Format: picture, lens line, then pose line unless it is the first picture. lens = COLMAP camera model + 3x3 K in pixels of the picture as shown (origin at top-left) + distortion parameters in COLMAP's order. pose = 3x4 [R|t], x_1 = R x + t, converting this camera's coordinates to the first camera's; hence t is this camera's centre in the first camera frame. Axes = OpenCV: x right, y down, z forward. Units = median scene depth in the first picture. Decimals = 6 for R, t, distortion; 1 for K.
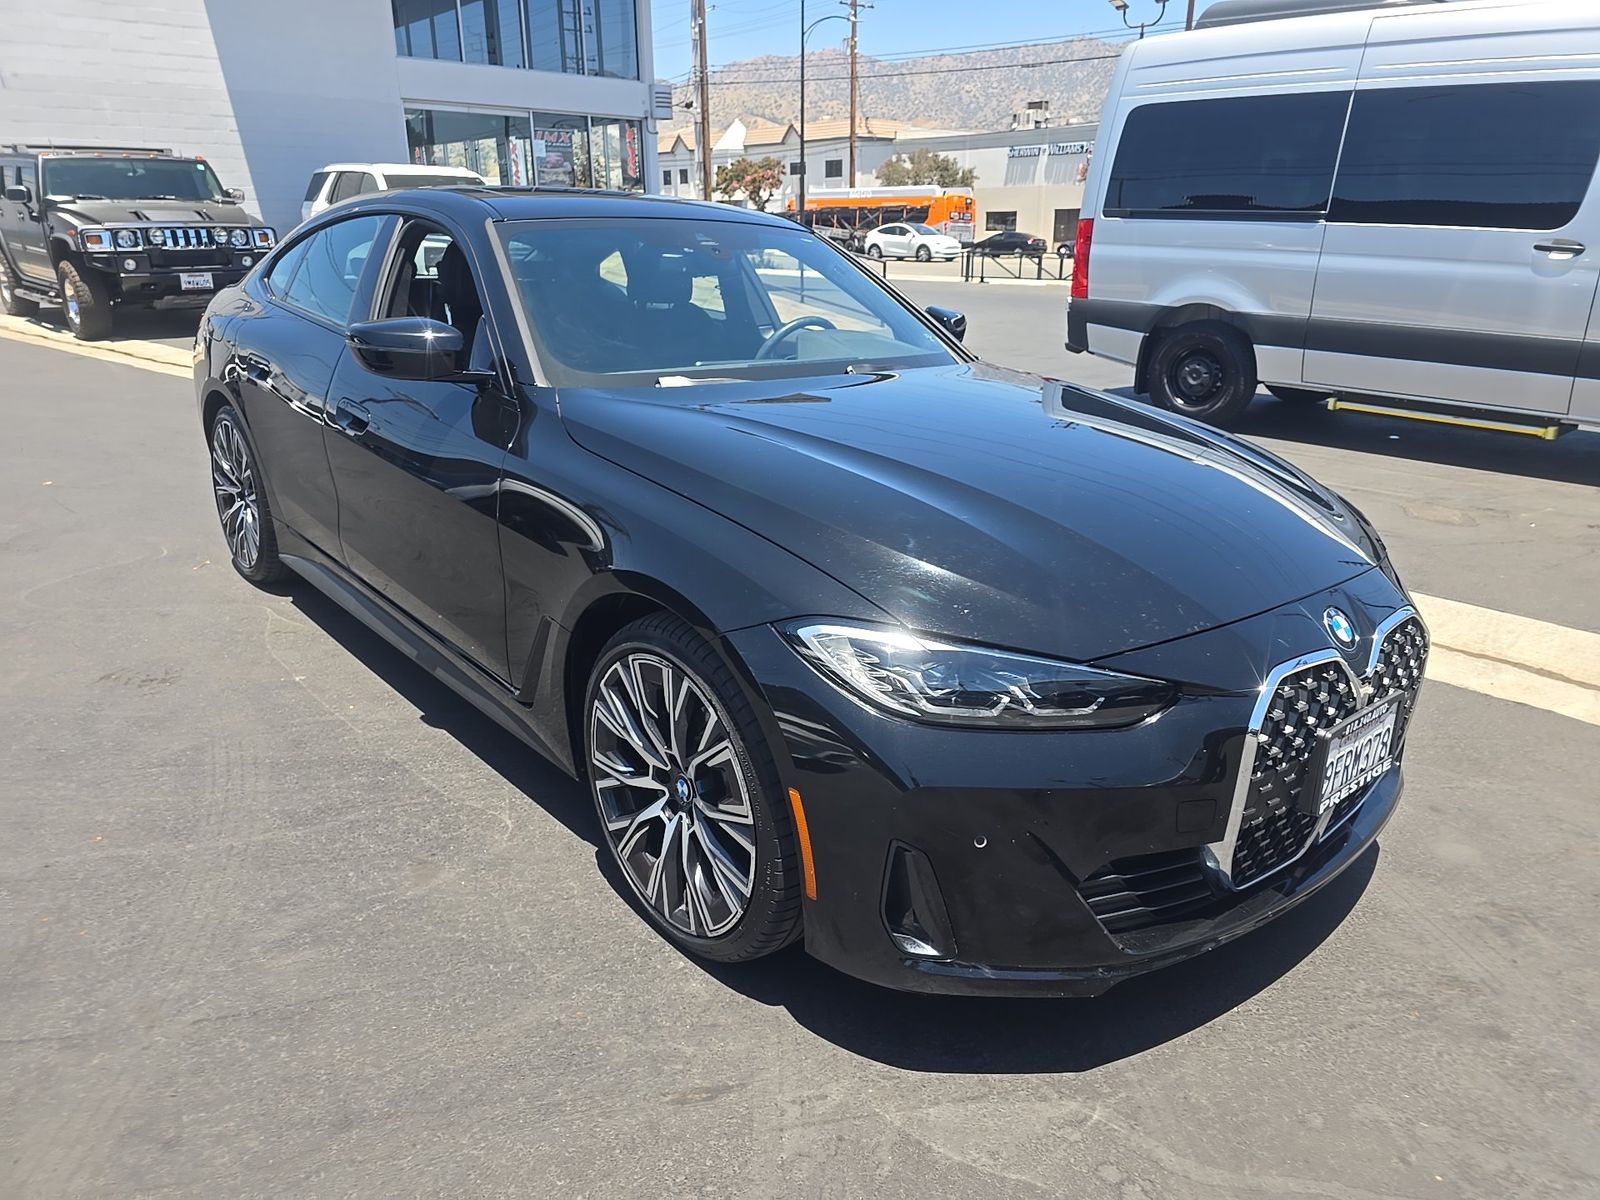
lens RADIAL K [[1083.5, 0, 805.4], [0, 1083.5, 602.8], [0, 0, 1]] dist [0.052935, -0.049787]
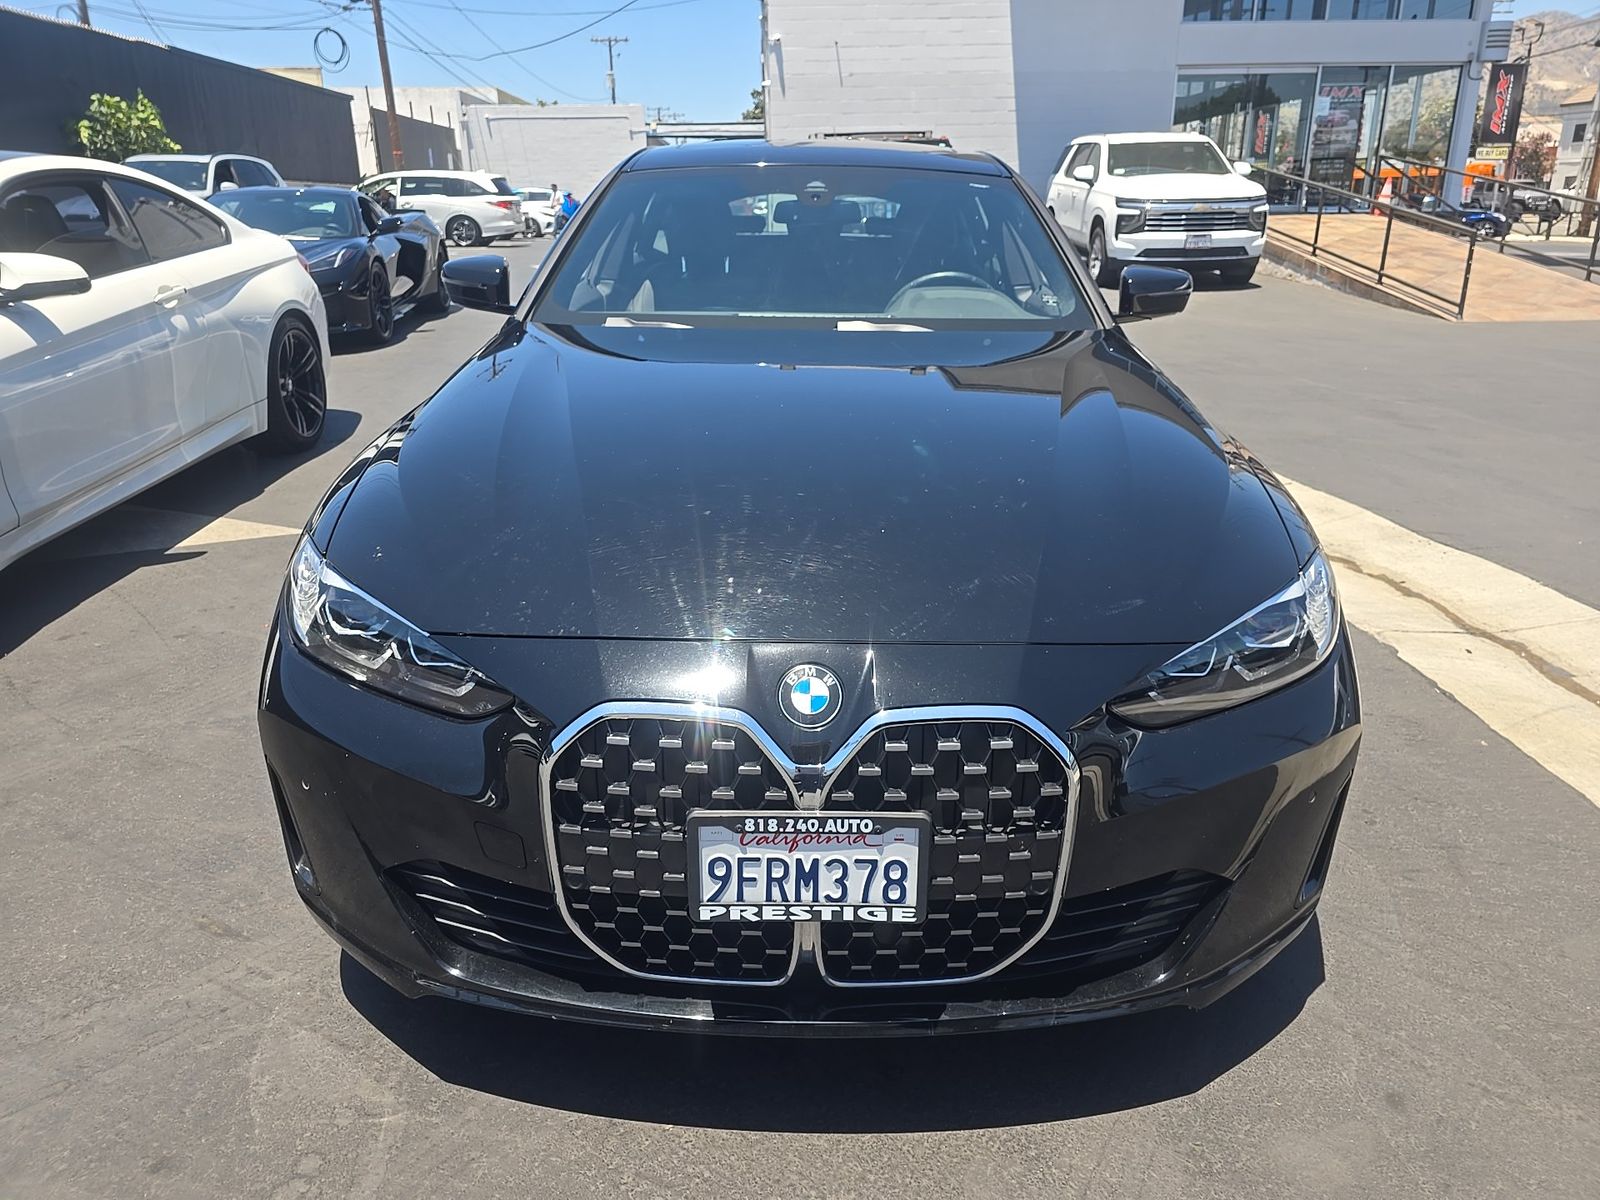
lens RADIAL K [[1083.5, 0, 805.4], [0, 1083.5, 602.8], [0, 0, 1]] dist [0.052935, -0.049787]
pose [[0.755682, 0.216356, -0.618171, 0.111766], [-0.203095, 0.974744, 0.092881, -0.012517], [0.622653, 0.055359, 0.780537, 0.052541]]
